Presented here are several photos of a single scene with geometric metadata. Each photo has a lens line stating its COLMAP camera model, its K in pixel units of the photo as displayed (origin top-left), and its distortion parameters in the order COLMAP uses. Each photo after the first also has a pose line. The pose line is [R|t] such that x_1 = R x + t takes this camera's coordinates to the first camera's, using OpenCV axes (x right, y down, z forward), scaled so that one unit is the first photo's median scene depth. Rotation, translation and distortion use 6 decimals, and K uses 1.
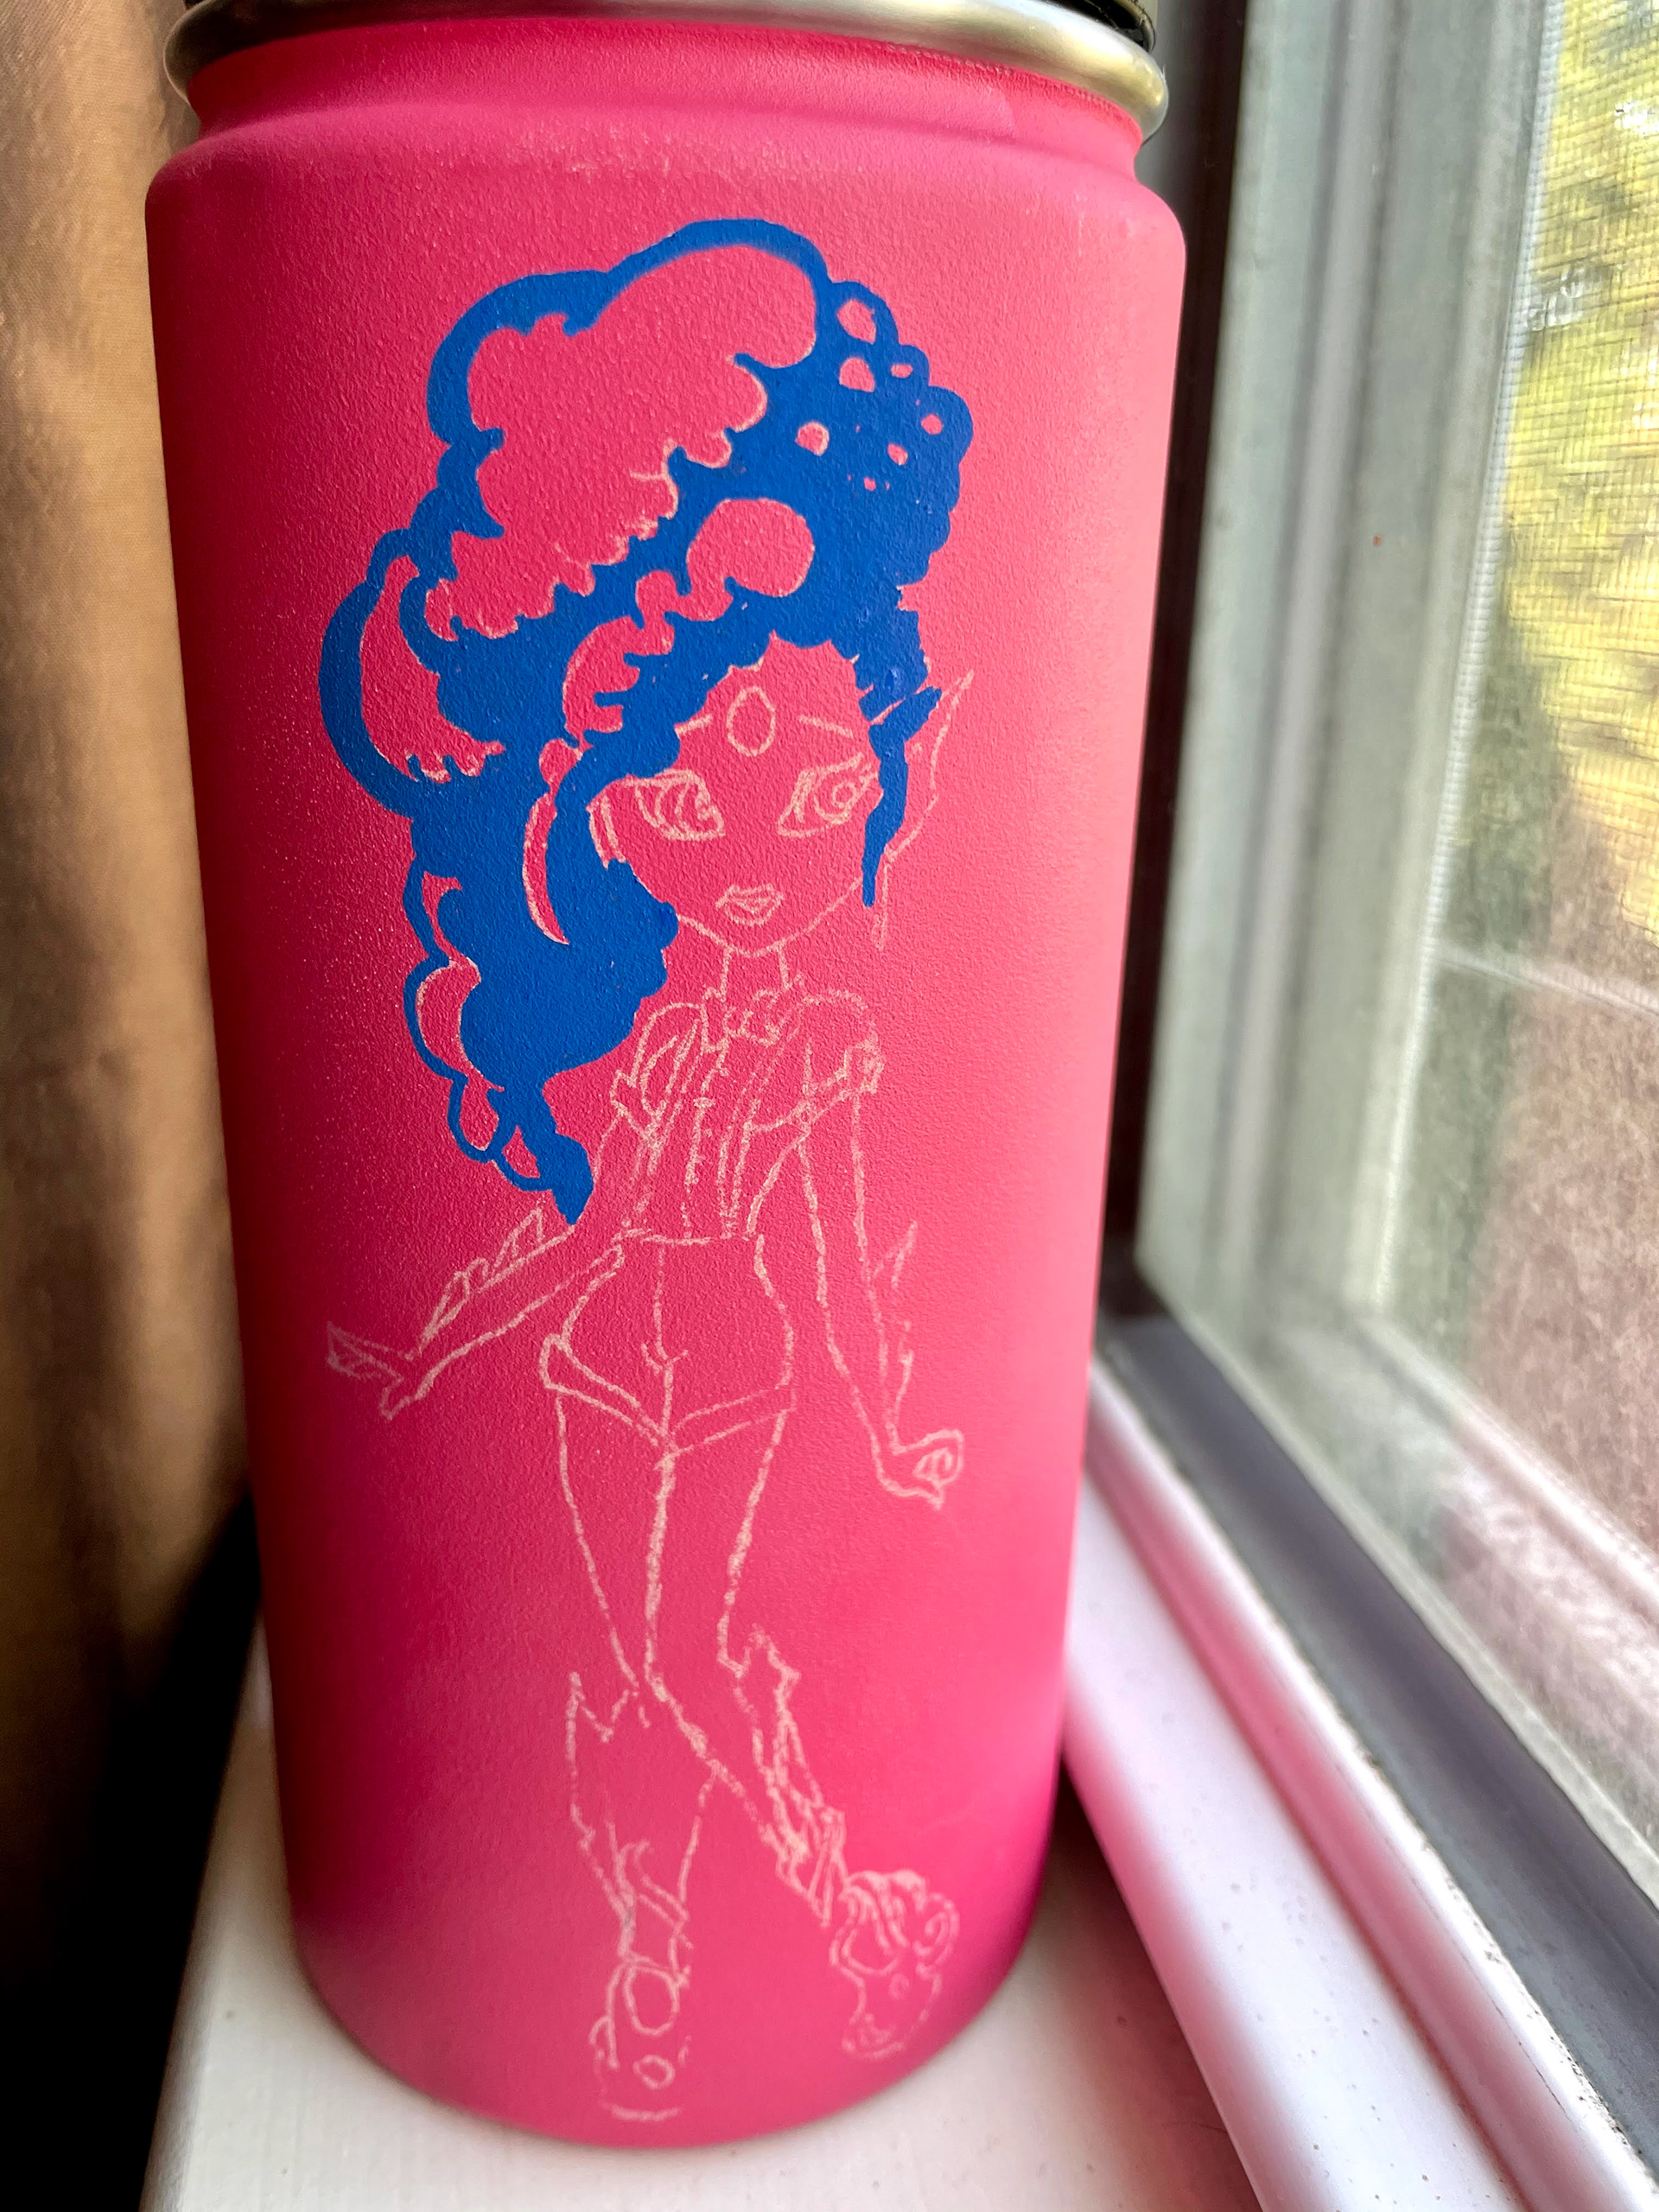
lens RADIAL K [[1753.6, 0, 836.6], [0, 1753.6, 1103.4], [0, 0, 1]] dist [0.081076, -0.226535]
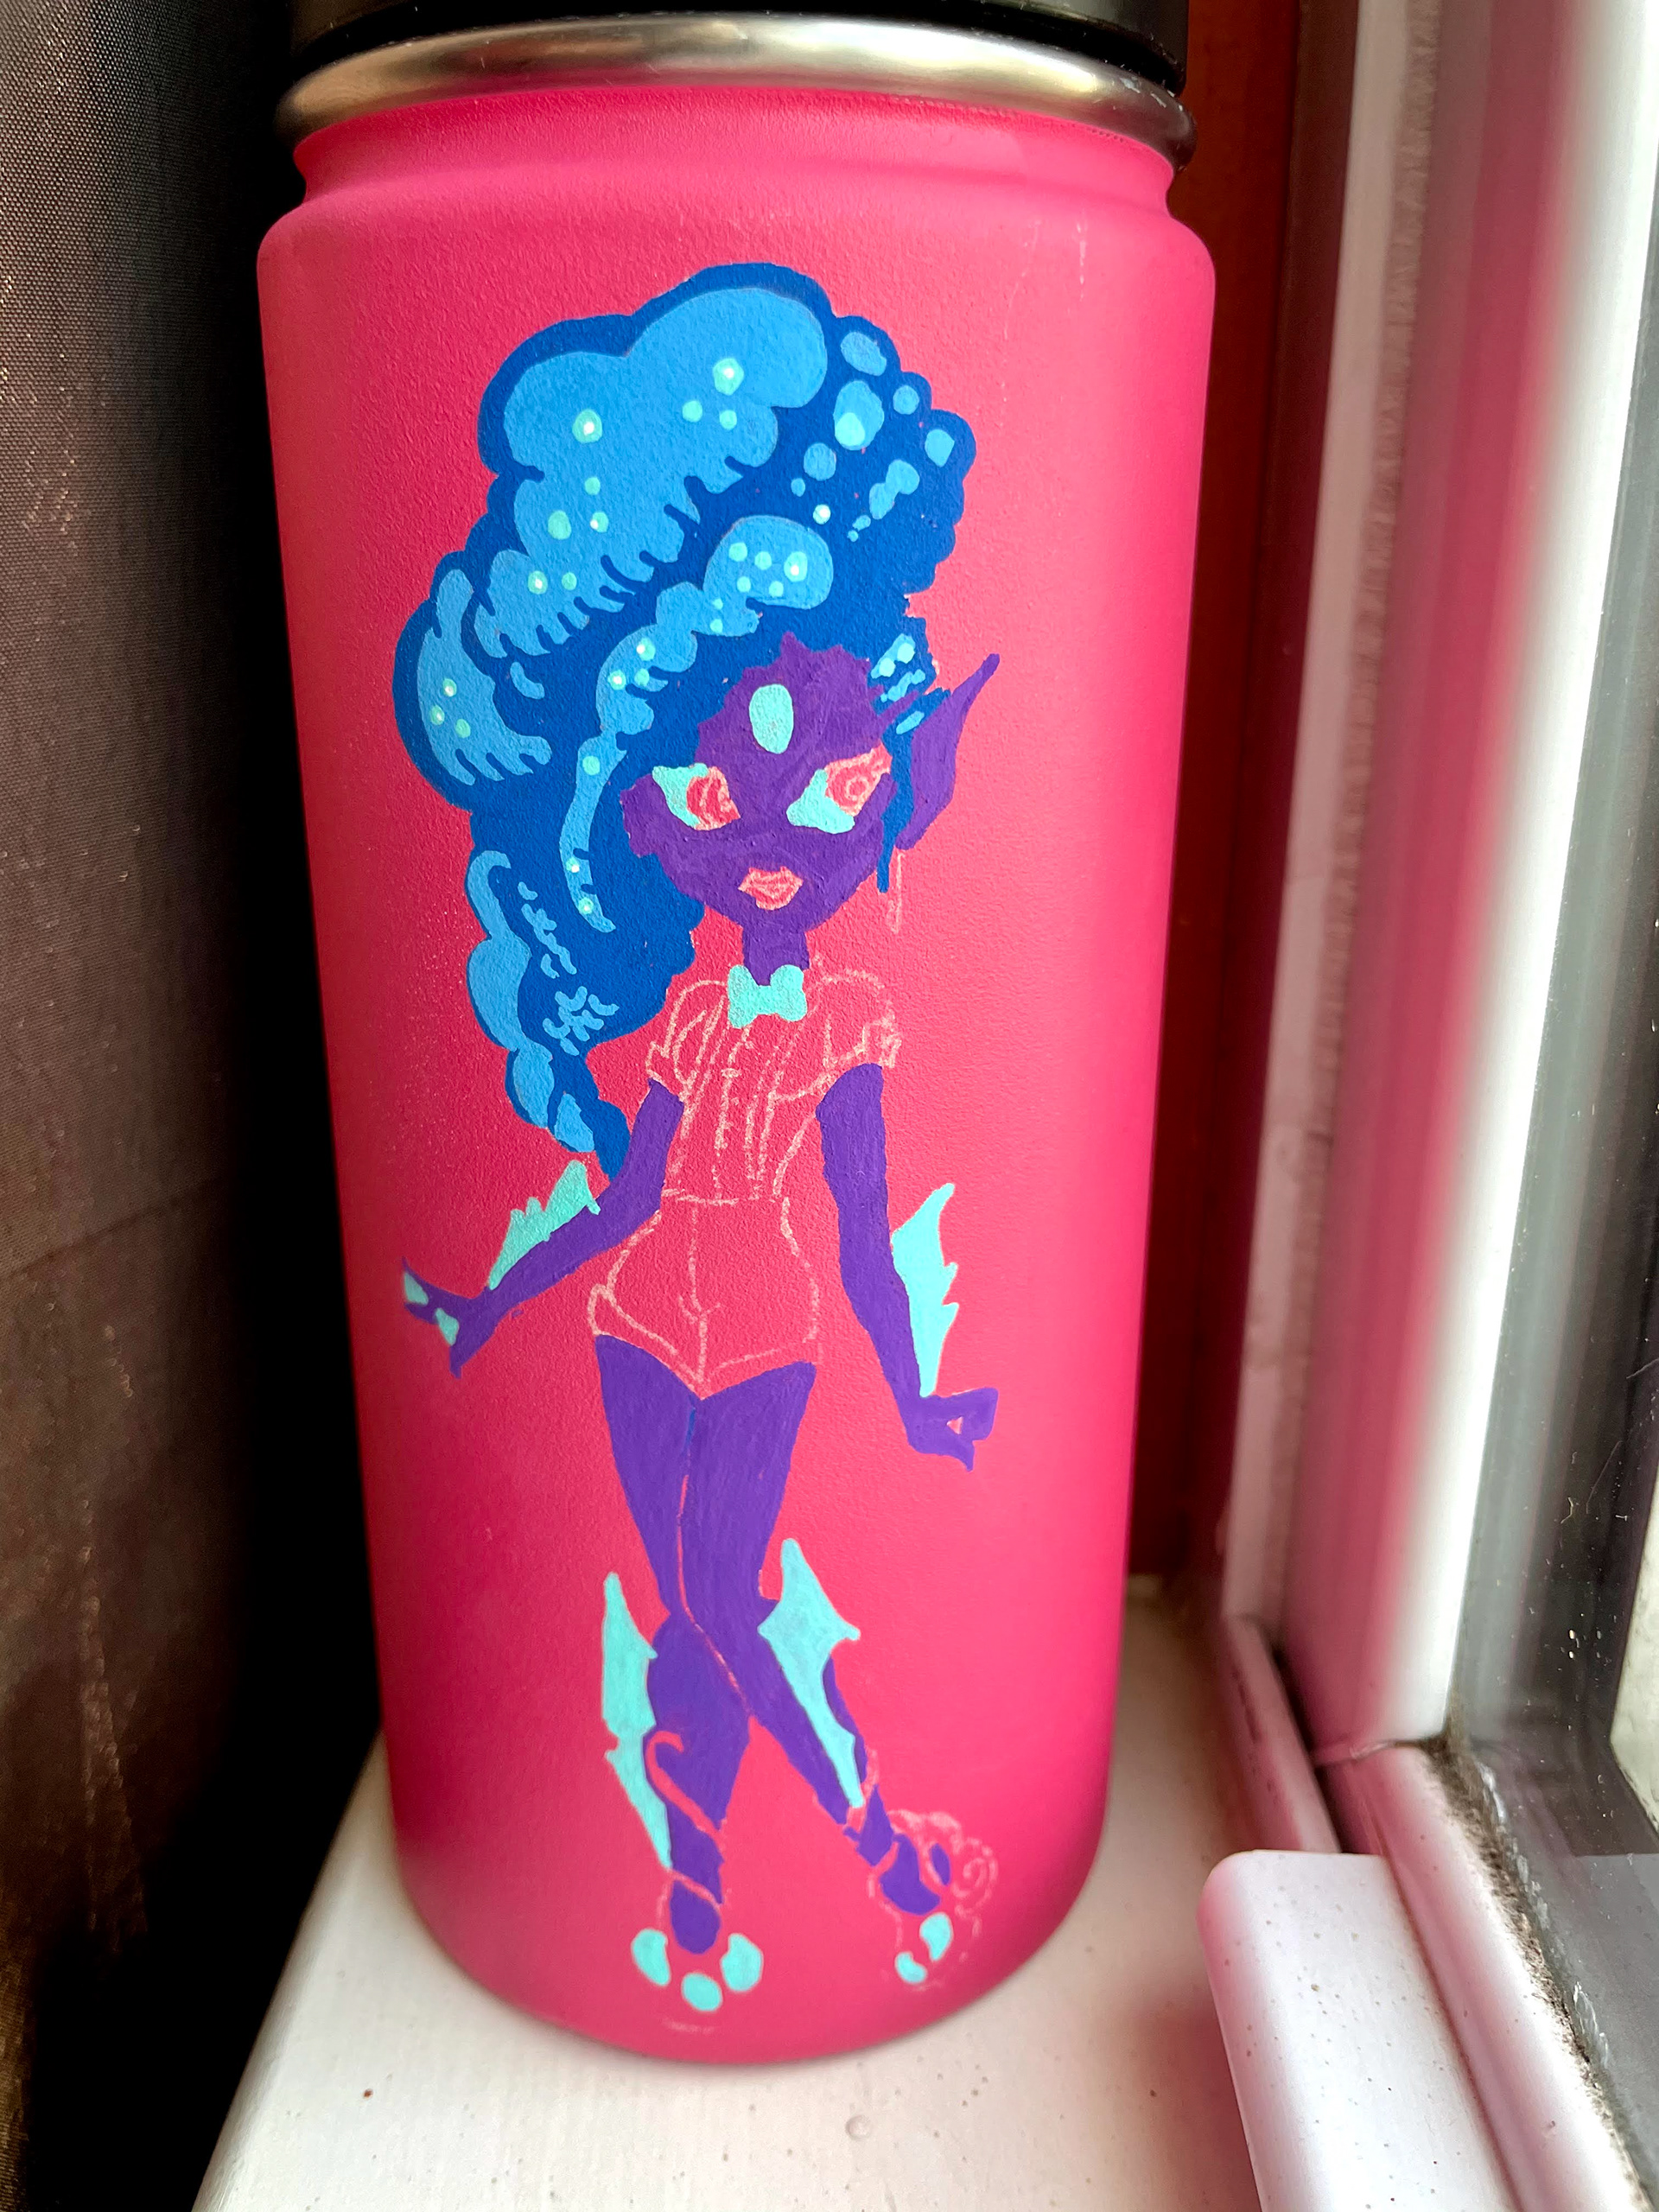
lens RADIAL K [[1744.5, 0, 837.0], [0, 1744.5, 1108.3], [0, 0, 1]] dist [0.081106, -0.223944]
pose [[0.992859, 0.016632, -0.118131, 0.115616], [-0.017463, 0.999829, -0.006010, 0.026326], [0.118011, 0.008030, 0.992980, -0.064302]]
